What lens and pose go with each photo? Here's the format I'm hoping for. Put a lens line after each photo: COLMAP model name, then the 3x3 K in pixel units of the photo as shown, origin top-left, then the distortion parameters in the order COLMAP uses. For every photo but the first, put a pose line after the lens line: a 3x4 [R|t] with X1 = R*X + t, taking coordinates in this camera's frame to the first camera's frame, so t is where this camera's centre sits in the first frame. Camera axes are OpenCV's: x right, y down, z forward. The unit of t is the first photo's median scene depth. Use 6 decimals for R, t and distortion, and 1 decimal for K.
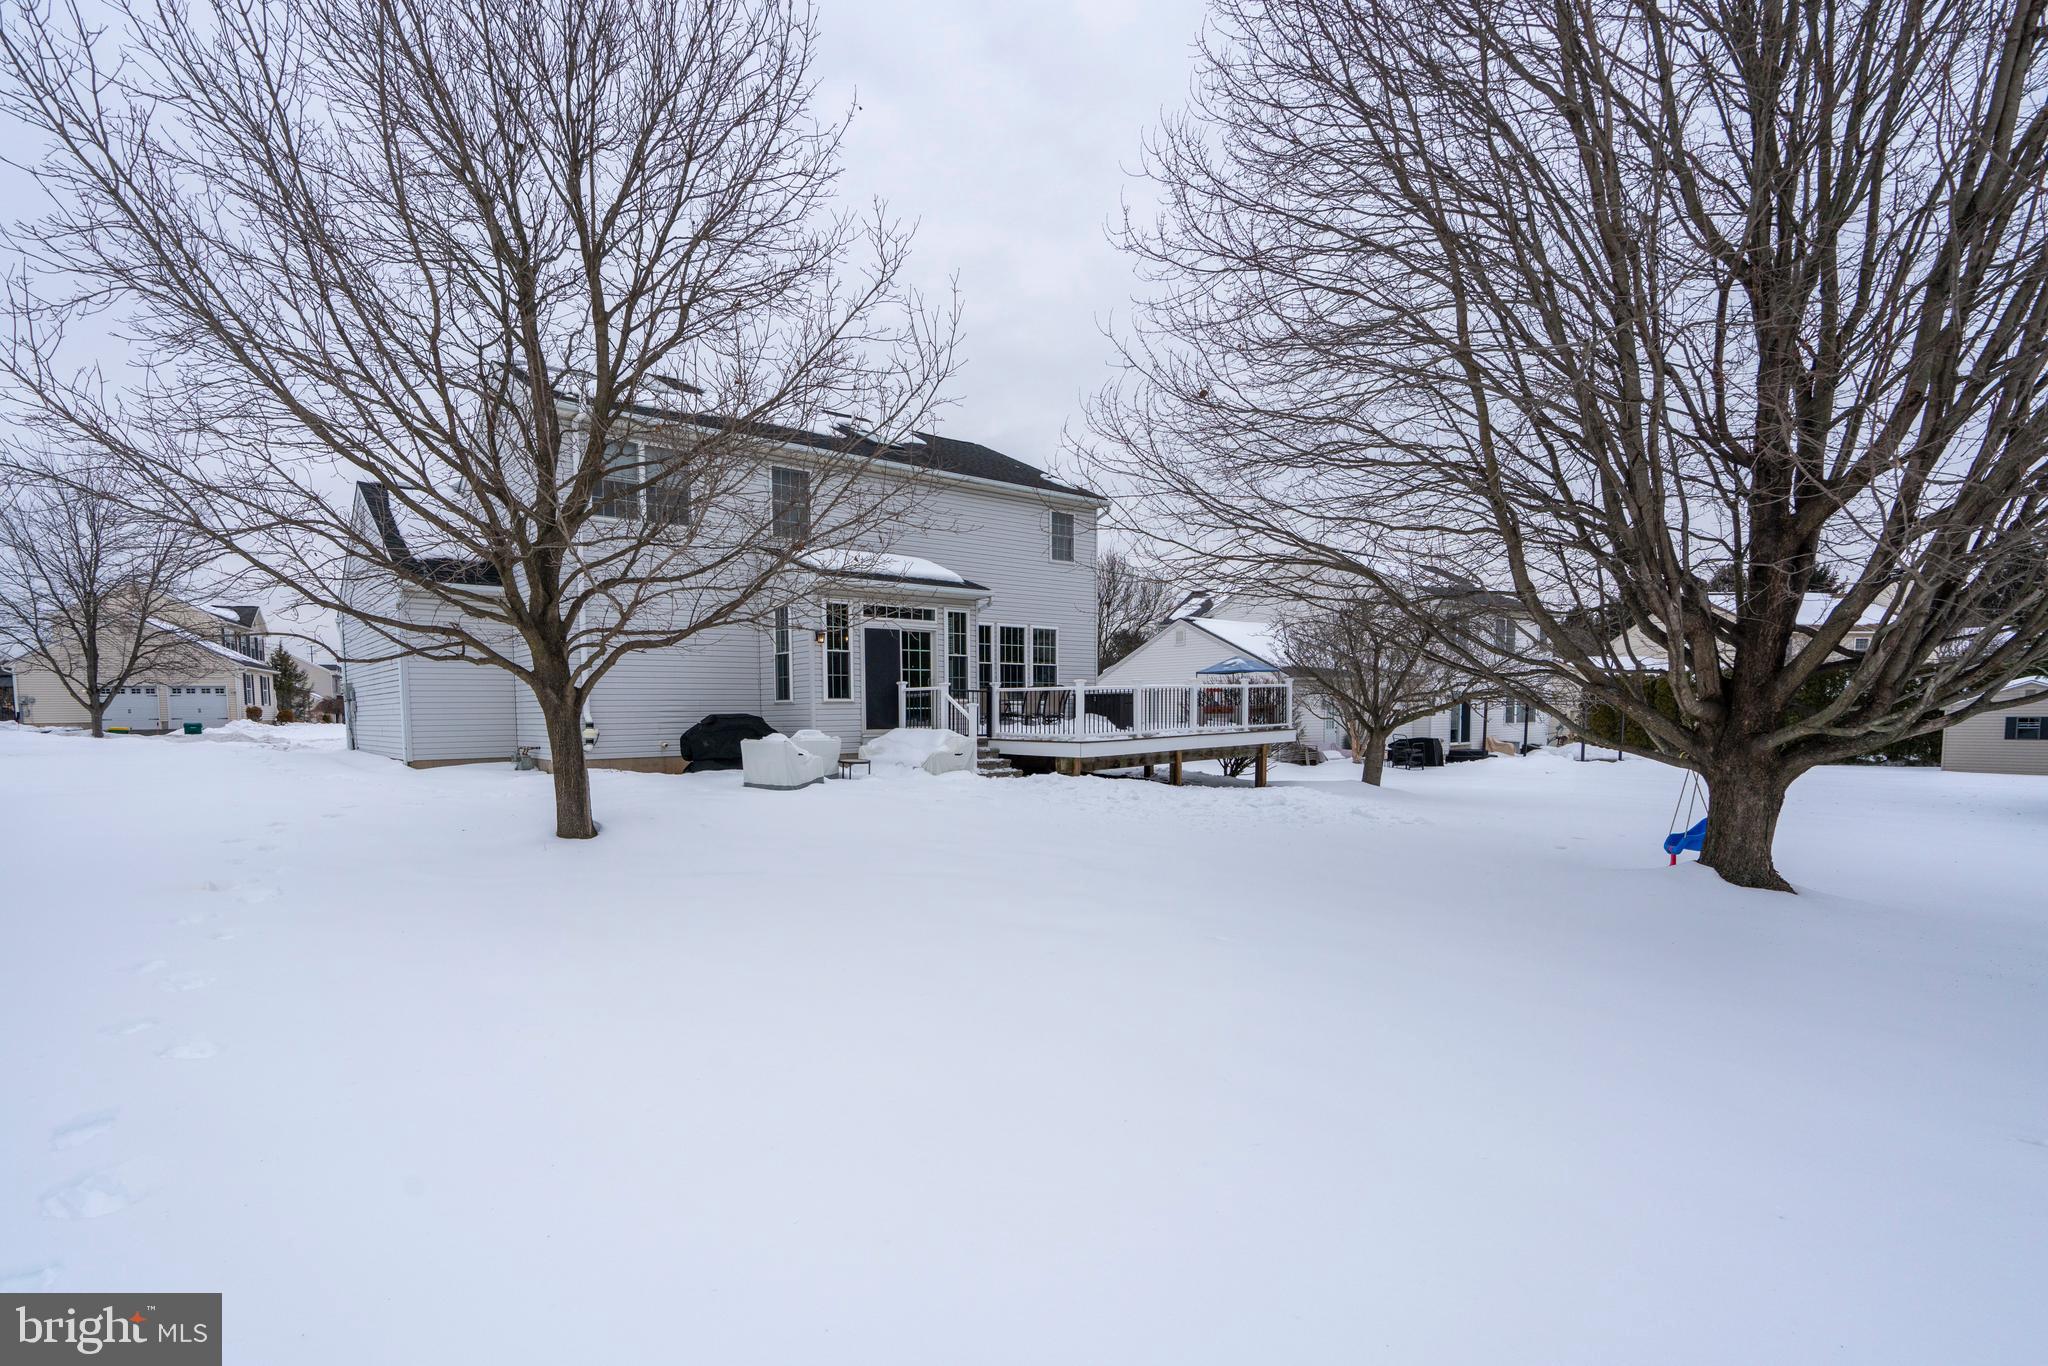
lens RADIAL K [[1011.0, 0, 1025.1], [0, 1011.0, 690.3], [0, 0, 1]] dist [-0.000387, -0.000557]
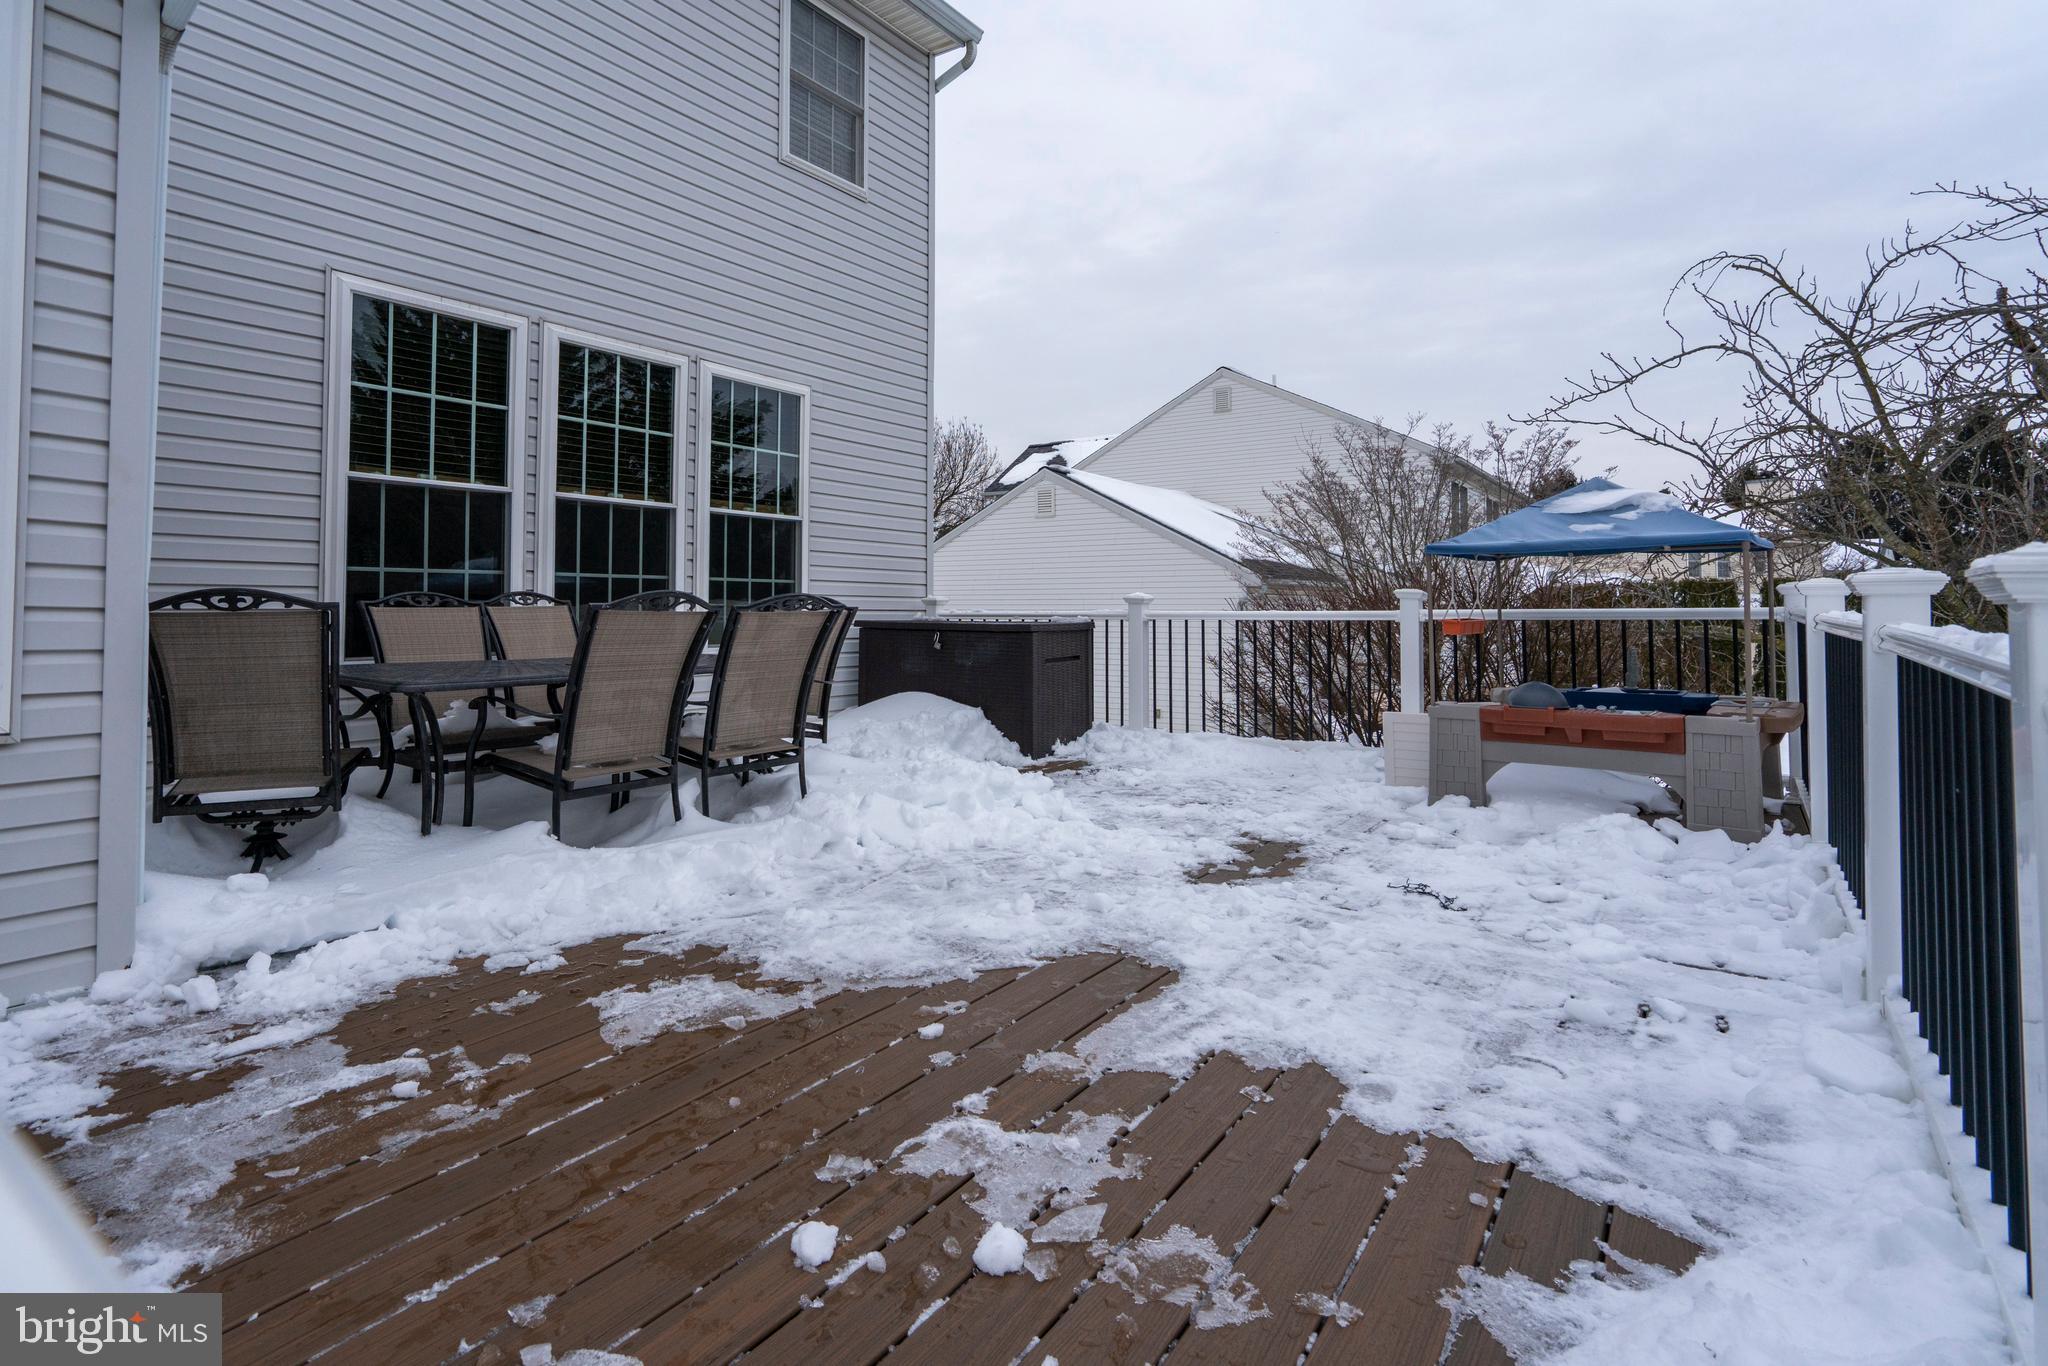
lens RADIAL K [[1011.0, 0, 957.9], [0, 1011.0, 574.4], [0, 0, 1]] dist [-0.000387, -0.000557]
pose [[0.985203, 0.017524, 0.170493, 0.028149], [-0.014090, 0.999673, -0.021331, -0.006364], [-0.170811, 0.018613, 0.985128, 0.743406]]
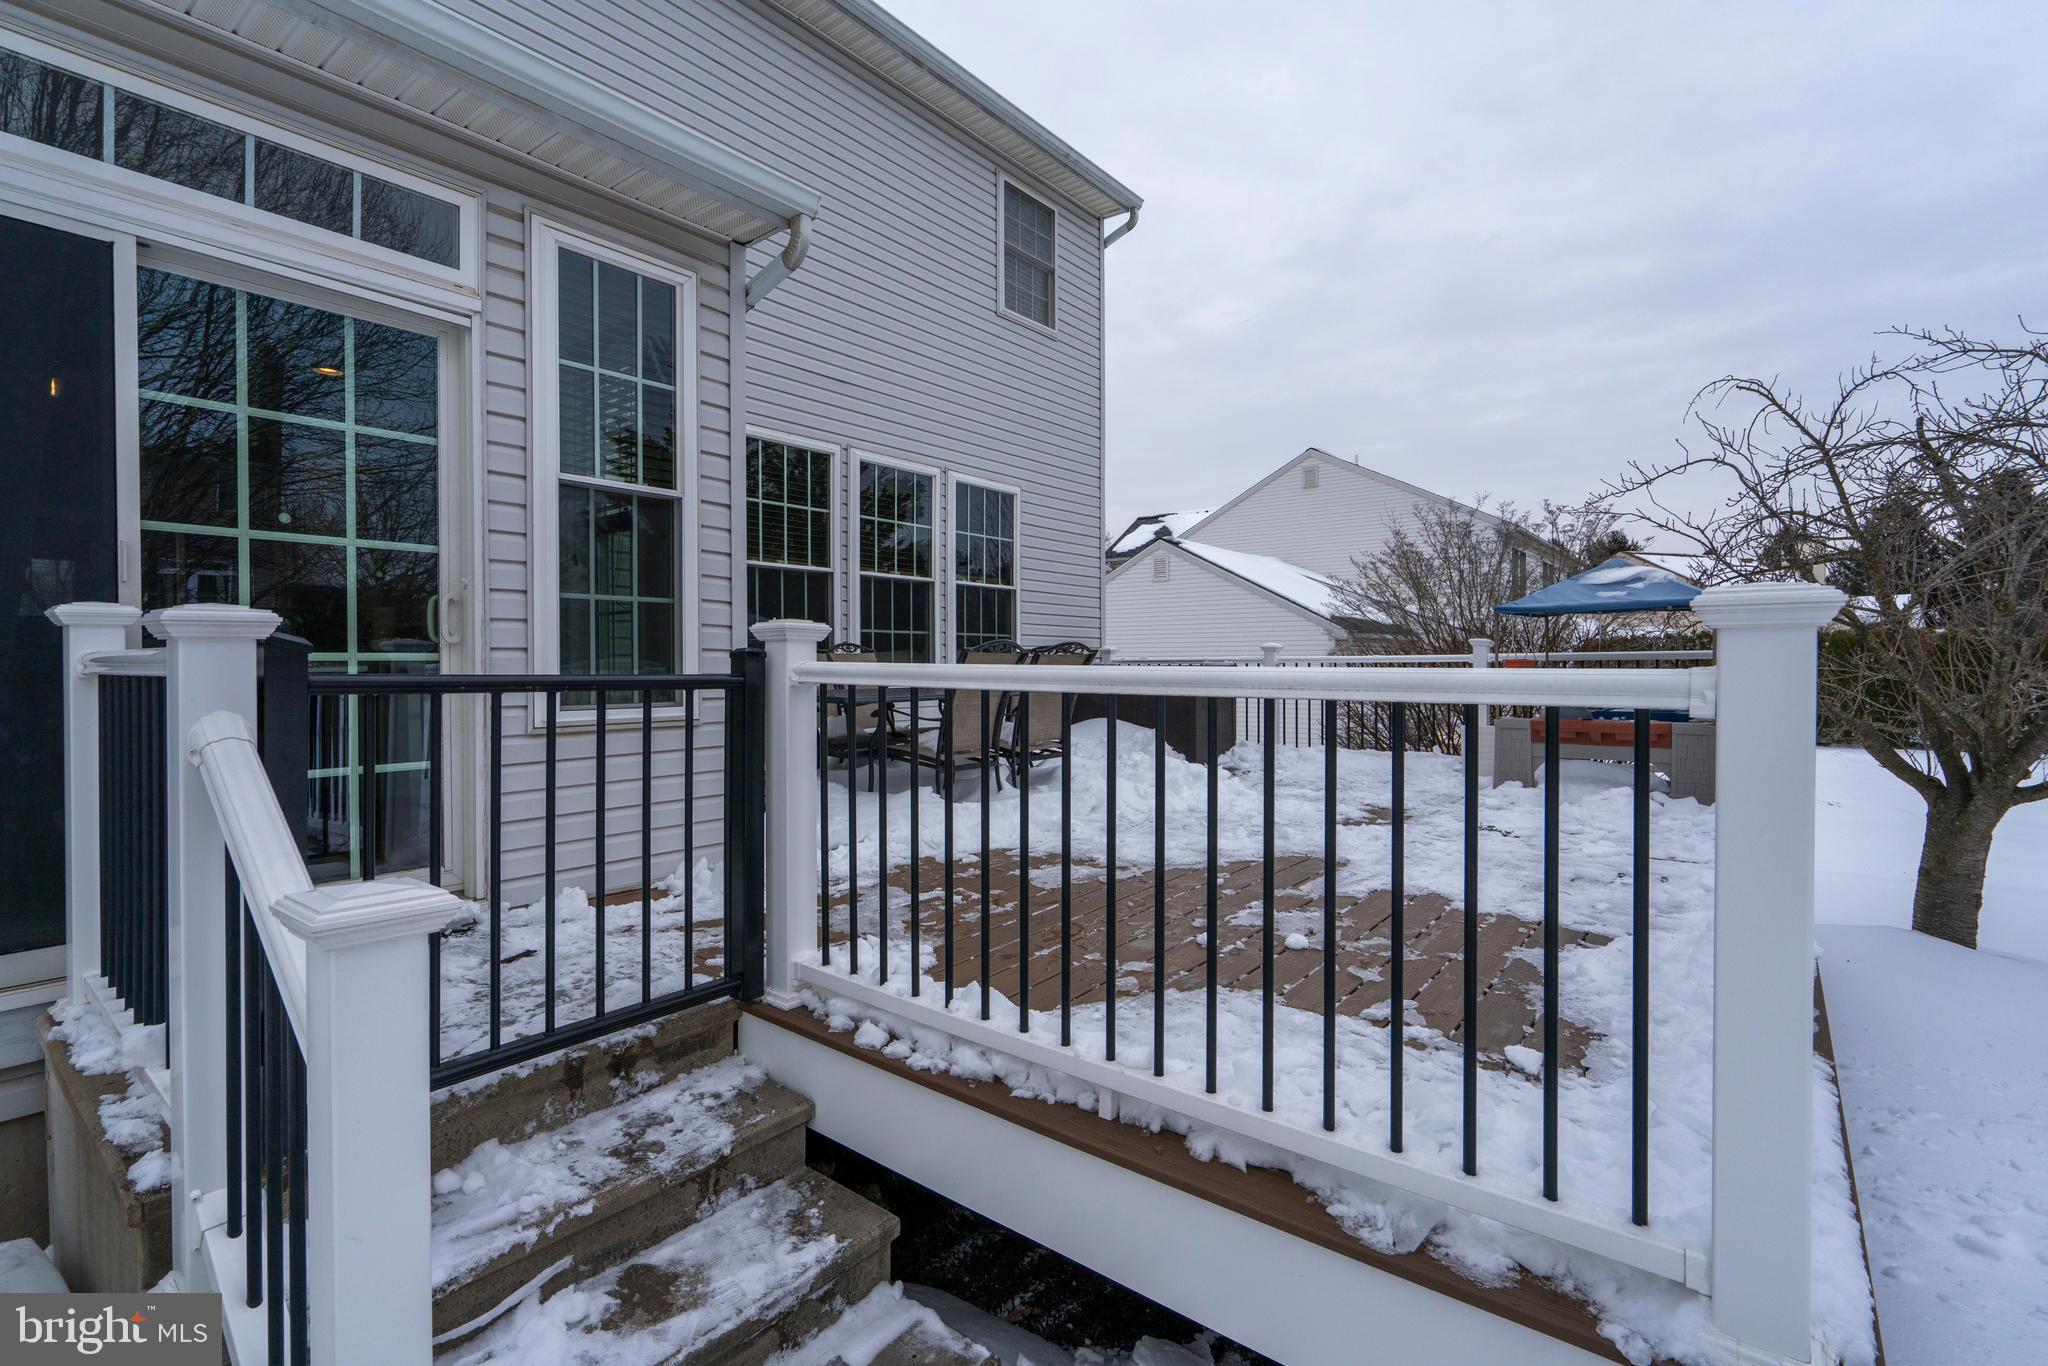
lens RADIAL K [[923.5, 0, 1028.5], [0, 923.5, 670.0], [0, 0, 1]] dist [-0.003455, 0.000236]
pose [[0.989477, 0.006775, 0.144532, -0.012766], [-0.009844, 0.999741, 0.020528, -0.004007], [-0.144356, -0.021735, 0.989287, 0.687661]]
